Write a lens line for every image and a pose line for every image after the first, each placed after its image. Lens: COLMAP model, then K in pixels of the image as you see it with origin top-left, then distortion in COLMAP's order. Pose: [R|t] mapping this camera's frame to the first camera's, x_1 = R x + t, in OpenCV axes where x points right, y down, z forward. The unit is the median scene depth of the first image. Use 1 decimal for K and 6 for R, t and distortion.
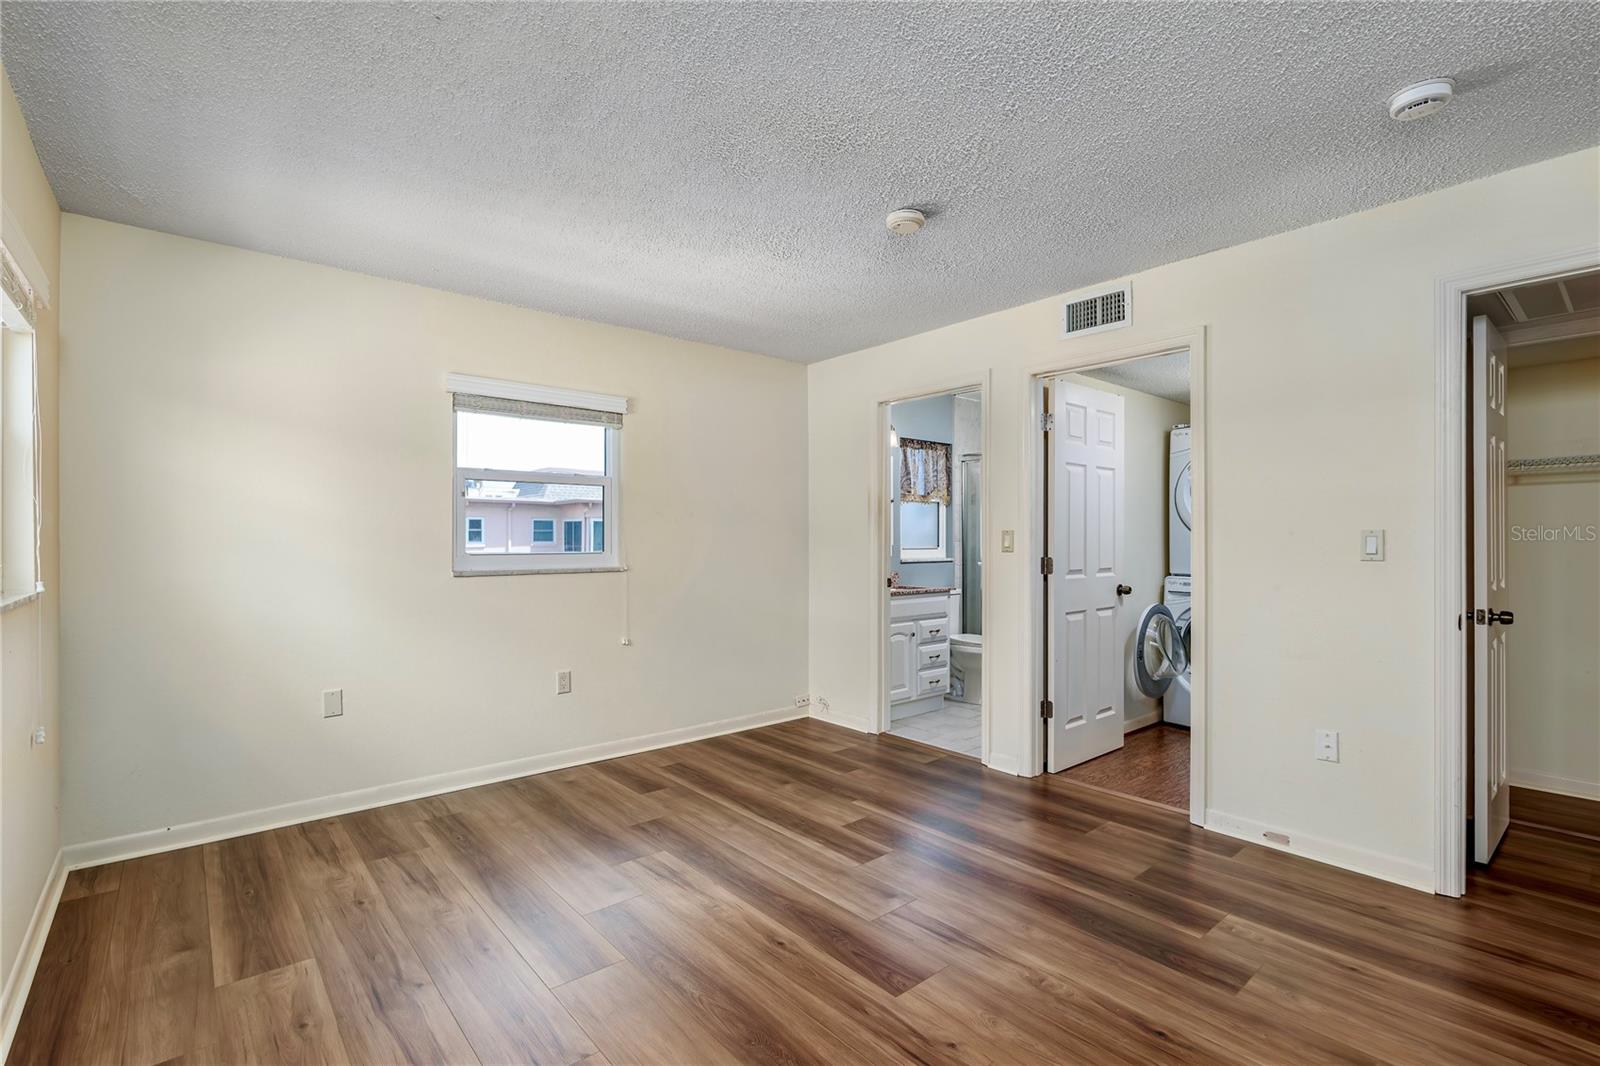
lens RADIAL K [[734.5, 0, 800.0], [0, 734.5, 533.0], [0, 0, 1]] dist [0.001681, 0.000375]
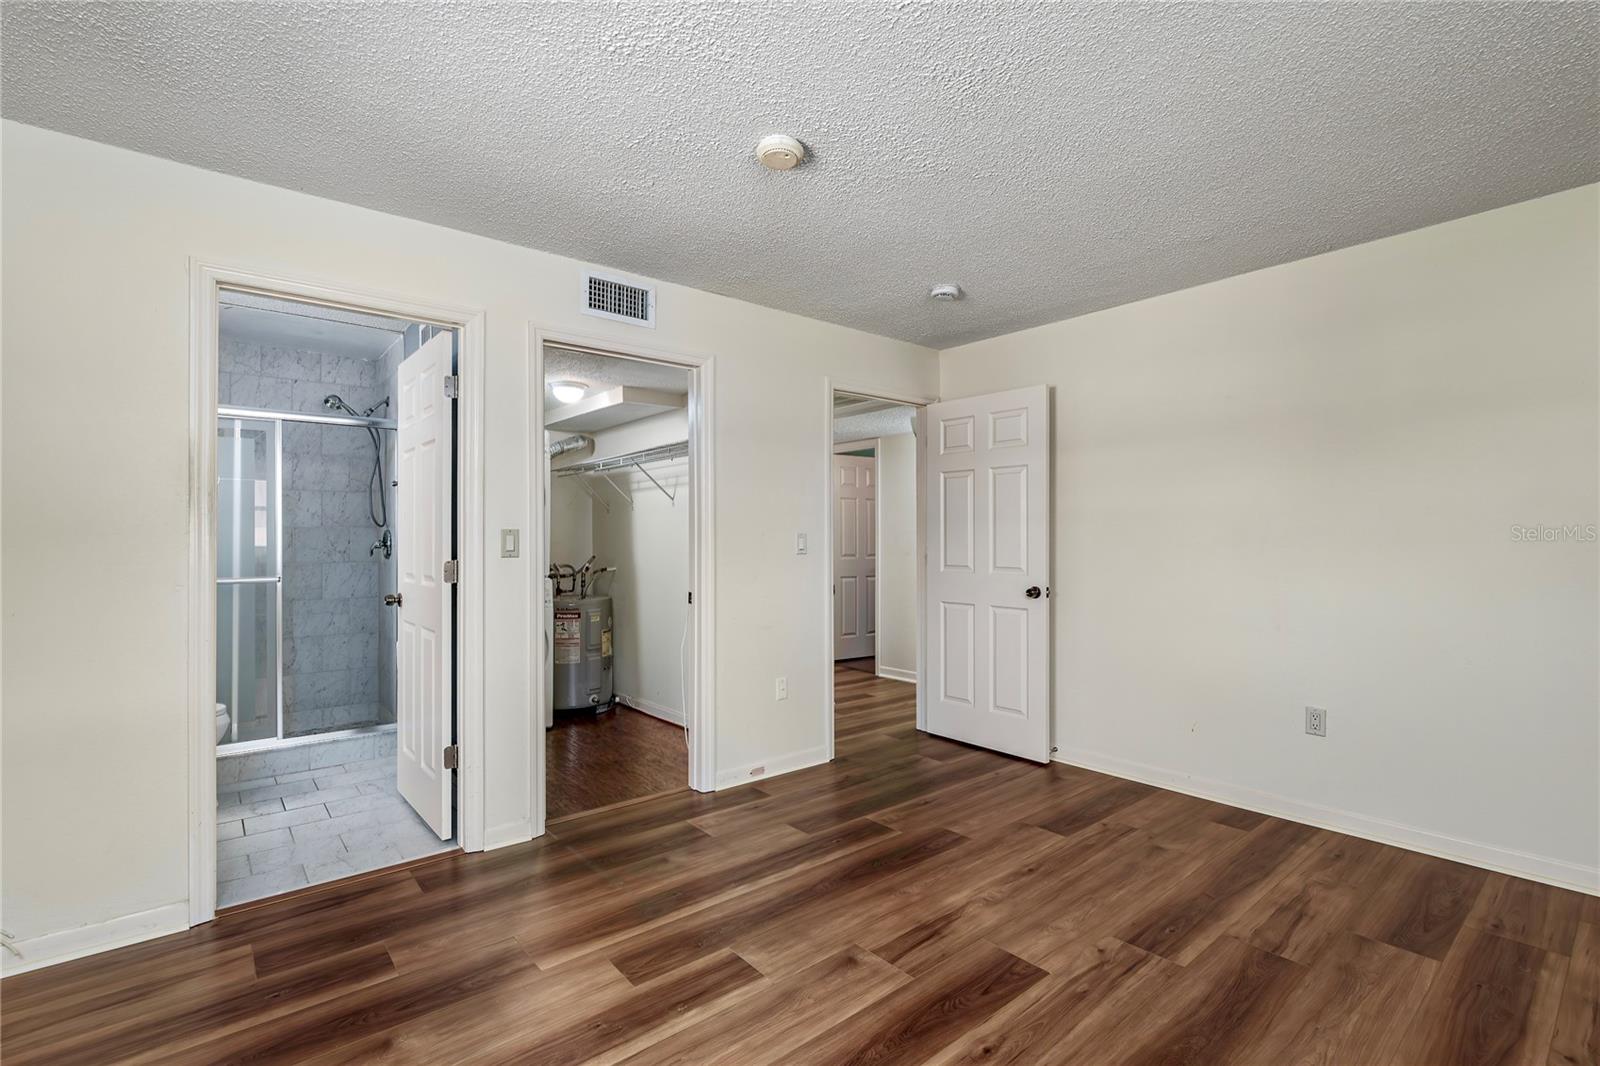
lens RADIAL K [[725.2, 0, 780.0], [0, 725.2, 538.5], [0, 0, 1]] dist [-0.002058, -0.000362]
pose [[0.018938, 0.003757, 0.999814, -0.621787], [-0.005938, 0.999976, -0.003646, 0.008773], [-0.999803, -0.005868, 0.018960, 0.927569]]
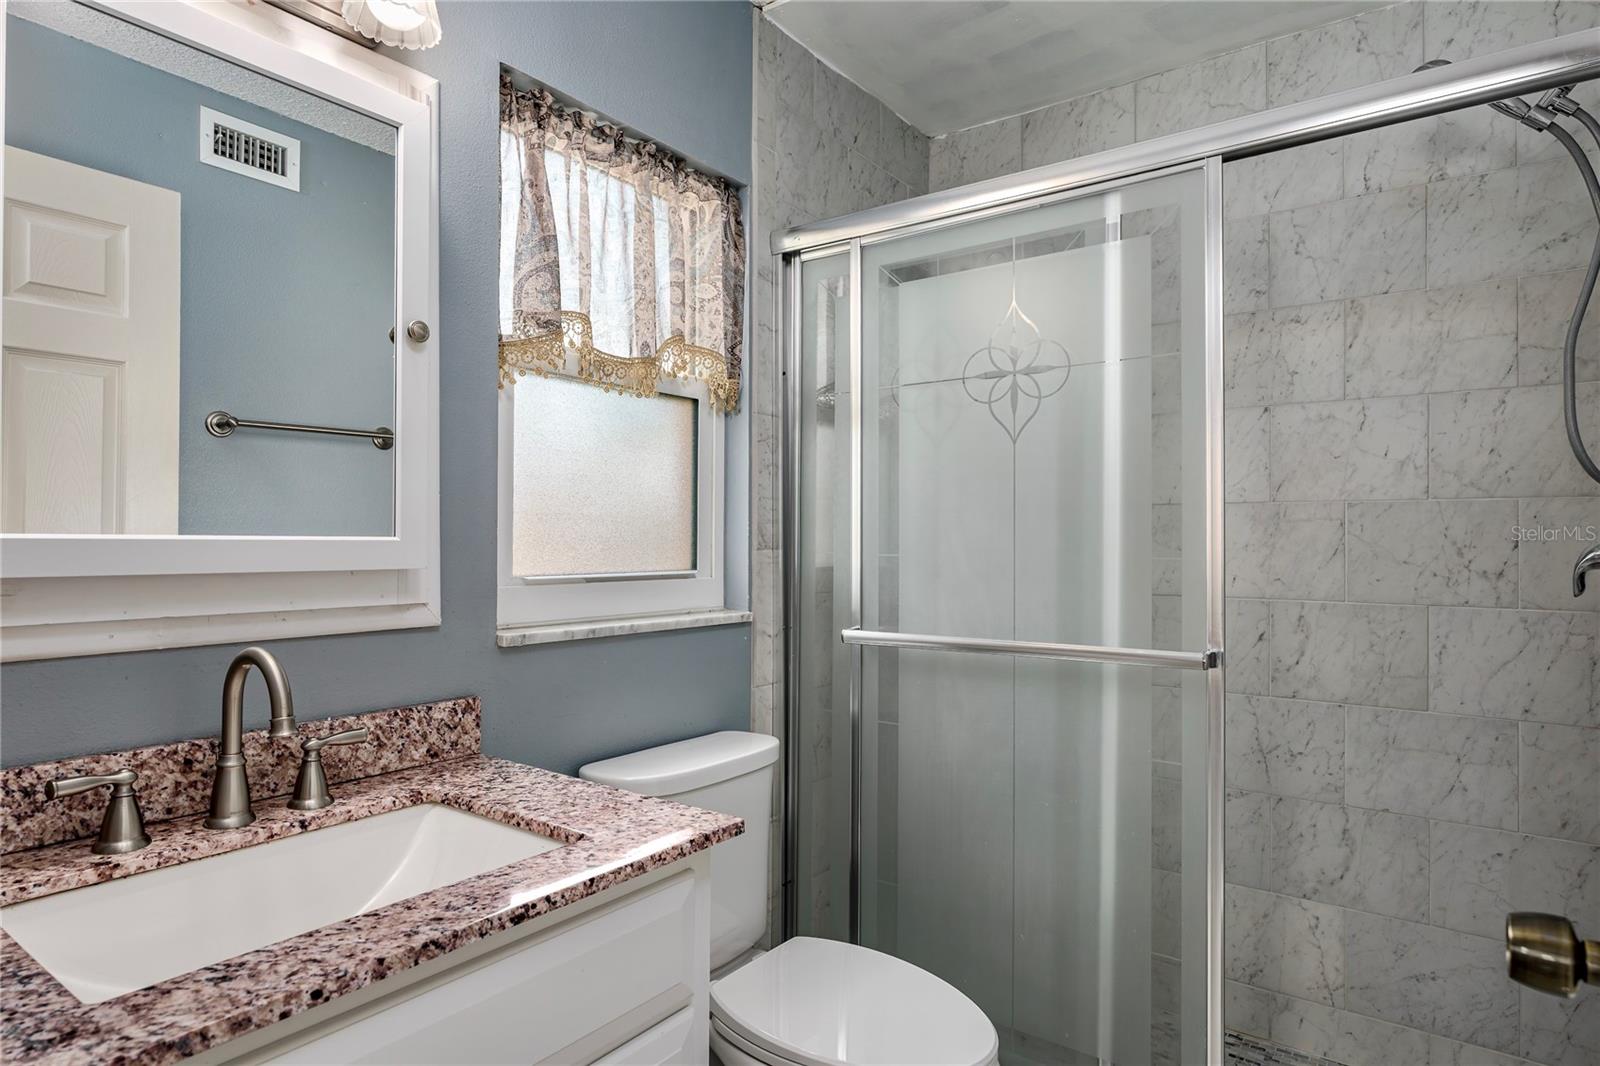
lens RADIAL K [[894.0, 0, 795.6], [0, 894.0, 534.9], [0, 0, 1]] dist [0.000043, 0.001283]
pose [[0.972884, 0.004607, 0.231248, 0.308596], [-0.005761, 0.999974, 0.004313, 0.010208], [-0.231222, -0.005528, 0.972885, 1.407146]]
